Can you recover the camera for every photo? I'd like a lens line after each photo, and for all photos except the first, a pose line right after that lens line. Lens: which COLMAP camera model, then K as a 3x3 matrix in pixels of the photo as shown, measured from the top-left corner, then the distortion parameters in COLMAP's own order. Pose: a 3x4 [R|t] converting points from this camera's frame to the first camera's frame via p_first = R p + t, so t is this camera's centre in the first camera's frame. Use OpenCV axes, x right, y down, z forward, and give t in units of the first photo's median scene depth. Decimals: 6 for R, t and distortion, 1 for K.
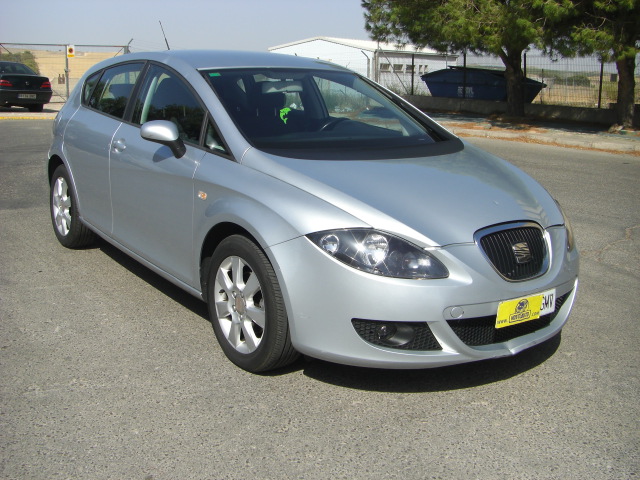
lens RADIAL K [[731.0, 0, 309.9], [0, 731.0, 204.5], [0, 0, 1]] dist [-0.165249, 0.103849]
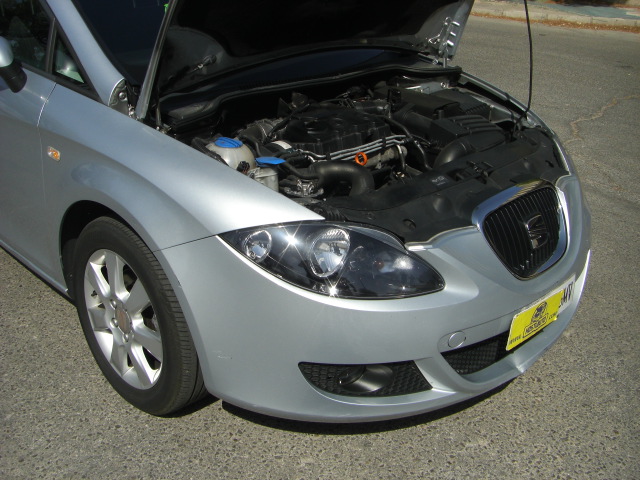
lens RADIAL K [[731.0, 0, 309.9], [0, 731.0, 204.5], [0, 0, 1]] dist [-0.165249, 0.103849]
pose [[0.988240, -0.055159, 0.142616, -0.015207], [0.027824, 0.981968, 0.186988, -0.090525], [-0.150358, -0.180821, 0.971955, 0.362247]]
